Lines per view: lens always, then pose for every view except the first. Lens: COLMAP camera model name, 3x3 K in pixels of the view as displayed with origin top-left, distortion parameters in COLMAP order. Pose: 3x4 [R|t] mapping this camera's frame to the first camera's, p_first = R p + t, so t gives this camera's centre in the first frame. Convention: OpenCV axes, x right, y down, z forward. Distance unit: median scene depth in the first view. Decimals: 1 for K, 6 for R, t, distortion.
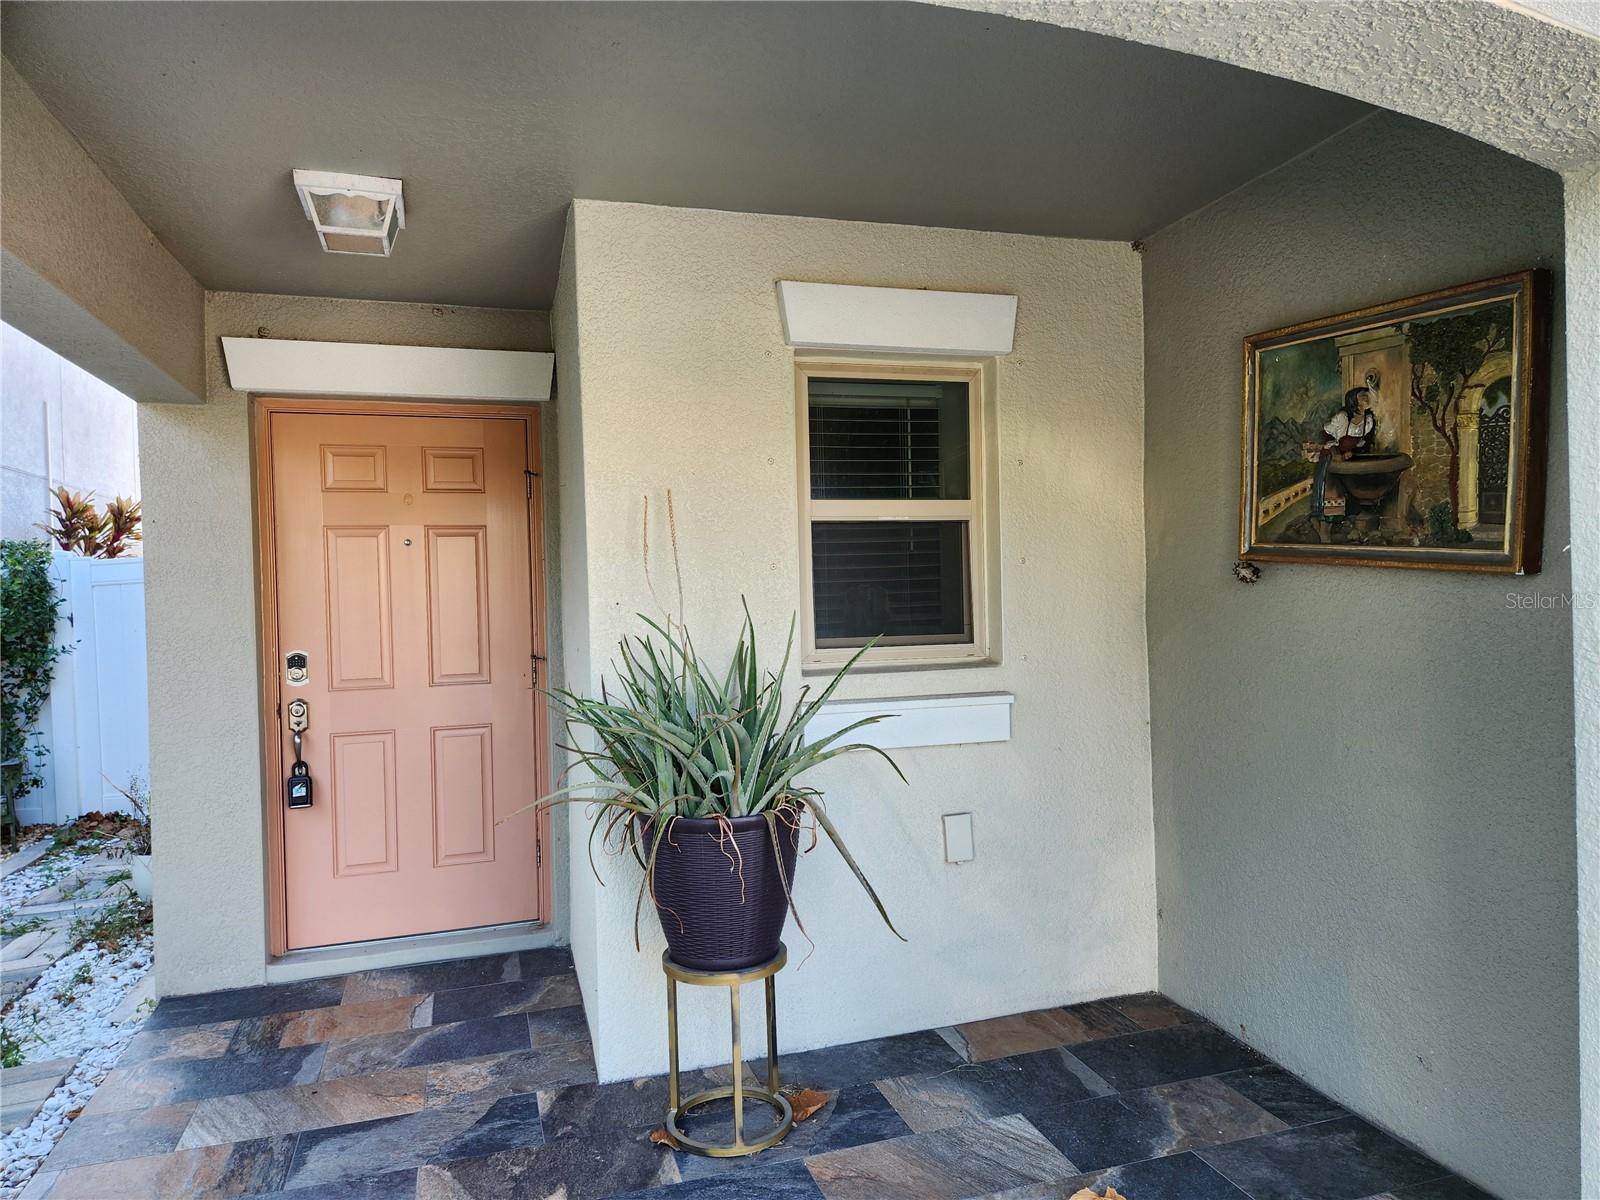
lens RADIAL K [[1080.8, 0, 800.0], [0, 1080.8, 600.0], [0, 0, 1]] dist [0.021664, -0.001610]
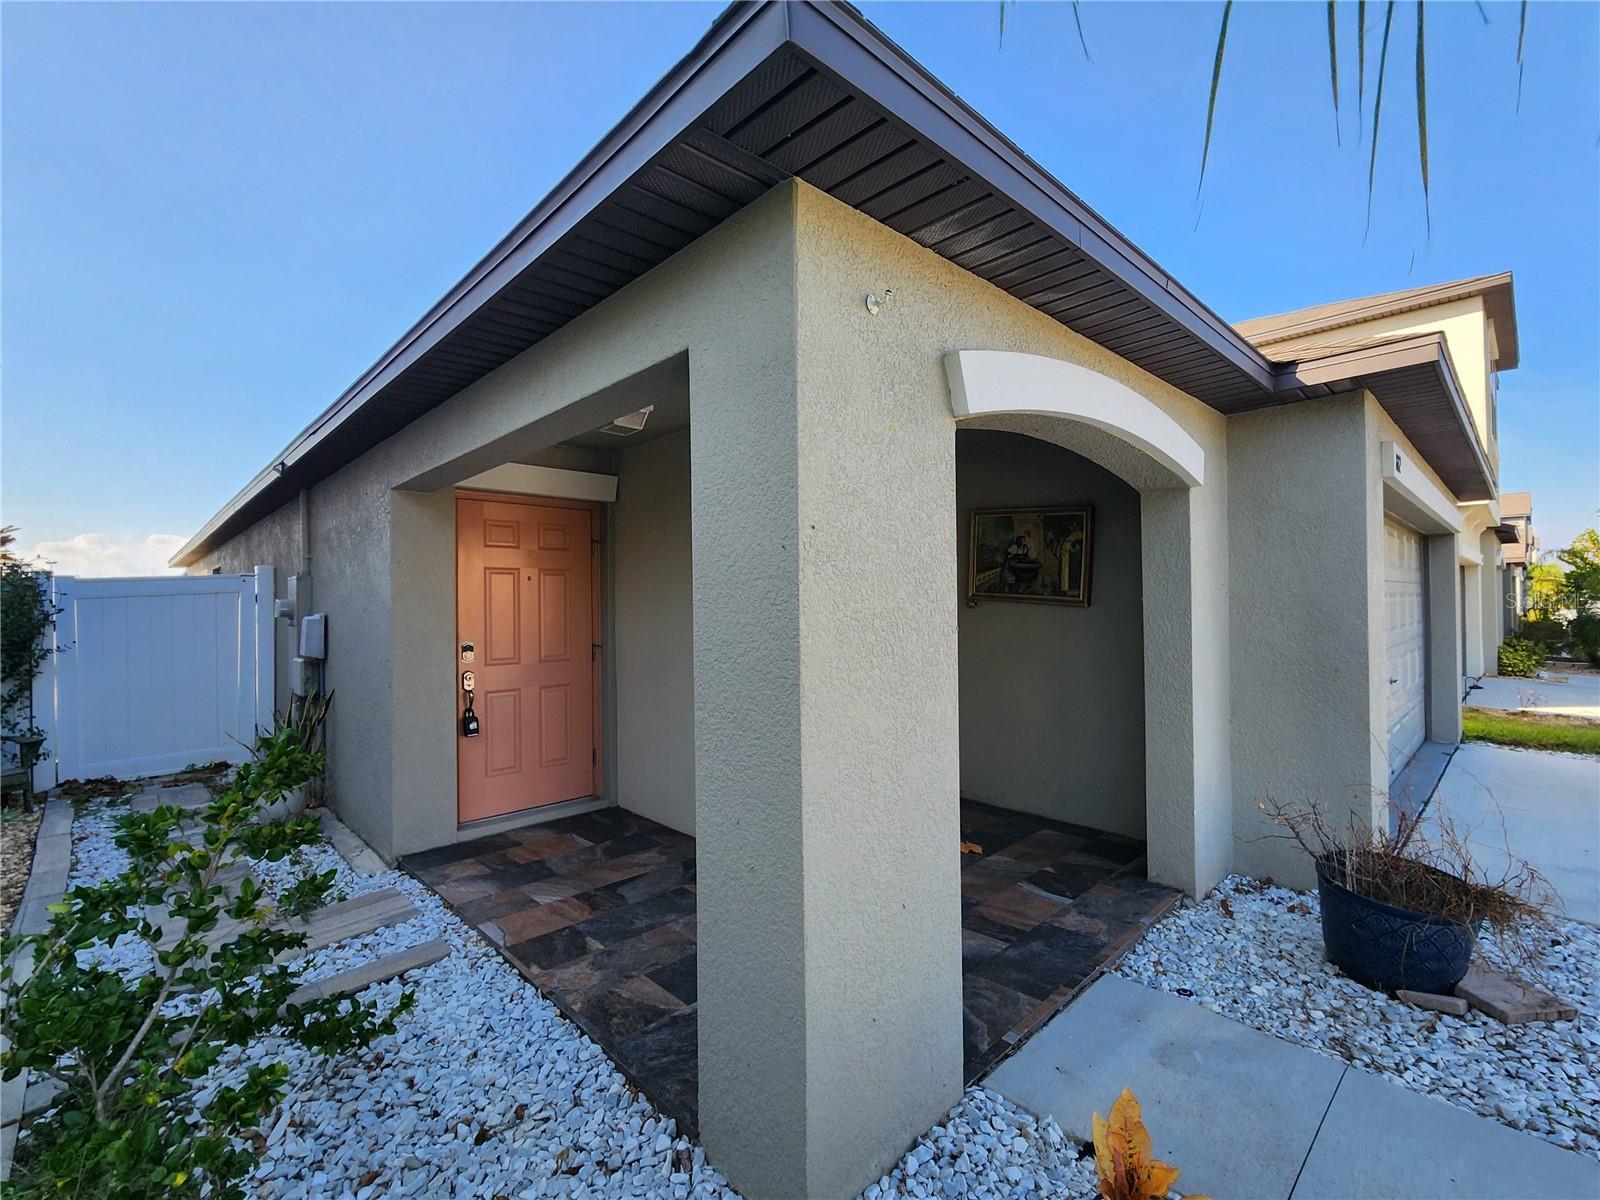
lens RADIAL K [[718.0, 0, 800.0], [0, 718.0, 600.0], [0, 0, 1]] dist [-0.001853, -0.000113]
pose [[0.887803, 0.018769, 0.459841, -0.677578], [-0.006234, 0.999567, -0.028763, 0.014657], [-0.460182, 0.022669, 0.887535, -0.273548]]
